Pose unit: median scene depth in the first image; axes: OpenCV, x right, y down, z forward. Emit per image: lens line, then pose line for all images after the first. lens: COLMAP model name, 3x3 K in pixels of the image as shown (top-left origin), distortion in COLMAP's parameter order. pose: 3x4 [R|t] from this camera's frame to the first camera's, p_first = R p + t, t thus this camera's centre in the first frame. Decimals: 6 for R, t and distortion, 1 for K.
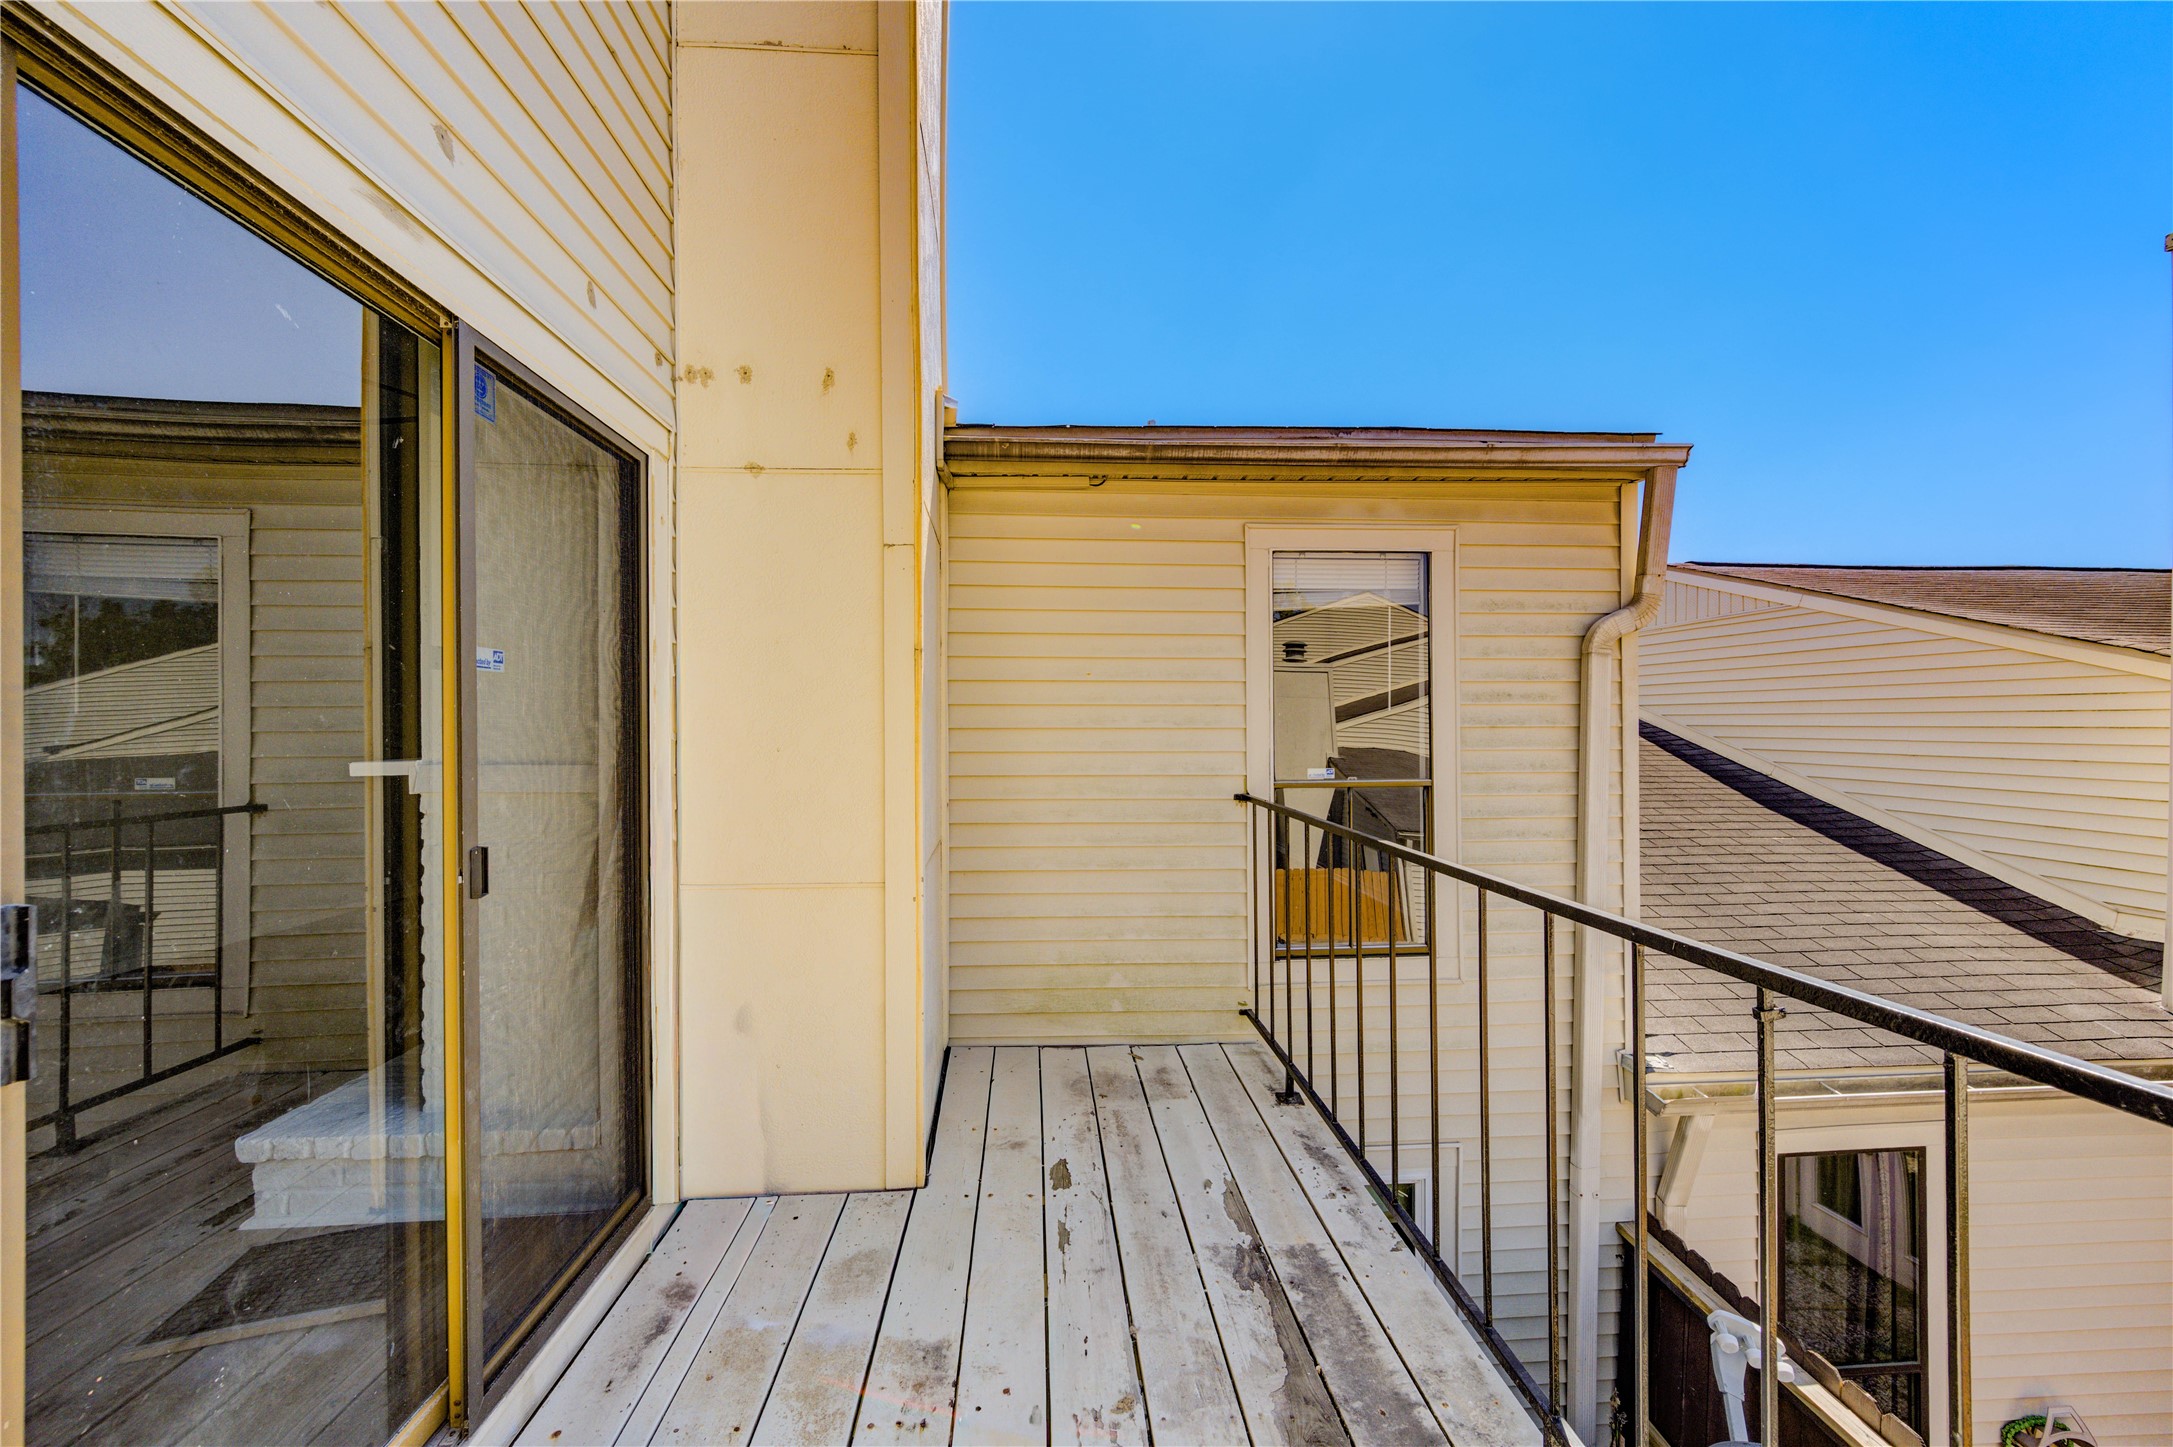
lens RADIAL K [[860.1, 0, 1083.7], [0, 860.1, 729.2], [0, 0, 1]] dist [0.002793, -0.000436]
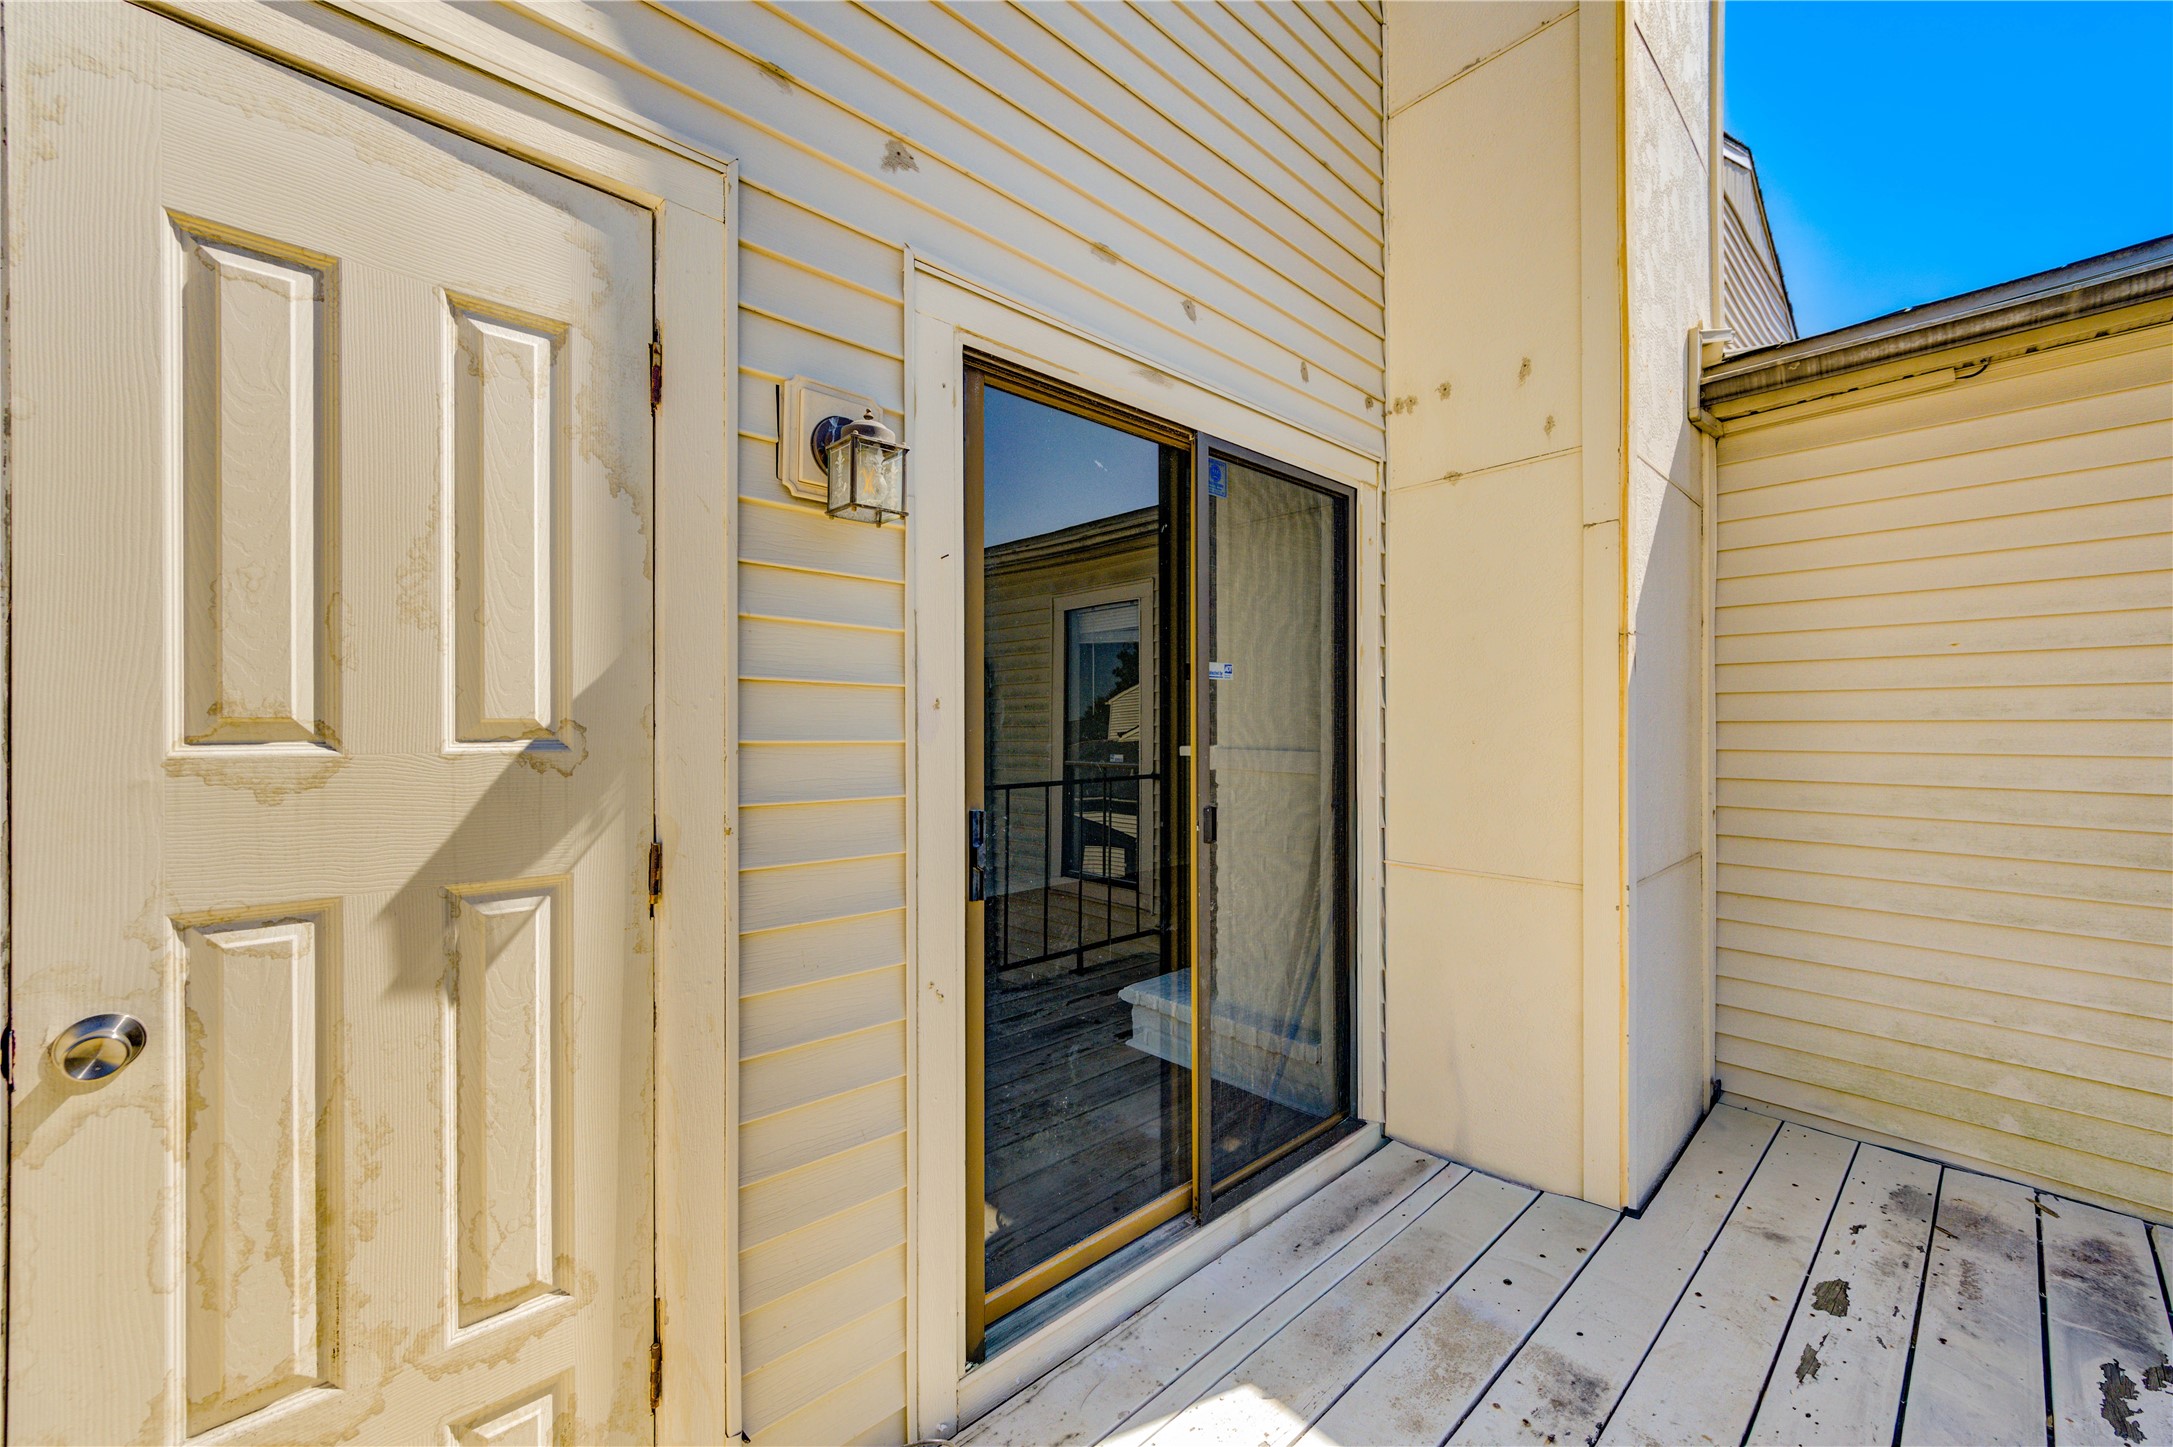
lens RADIAL K [[841.2, 0, 1081.3], [0, 841.2, 725.3], [0, 0, 1]] dist [0.000517, 0.000081]
pose [[0.615008, -0.000346, -0.788521, 0.152793], [0.000779, 1.000000, 0.000168, 0.002663], [0.788520, -0.000718, 0.615008, 0.001305]]
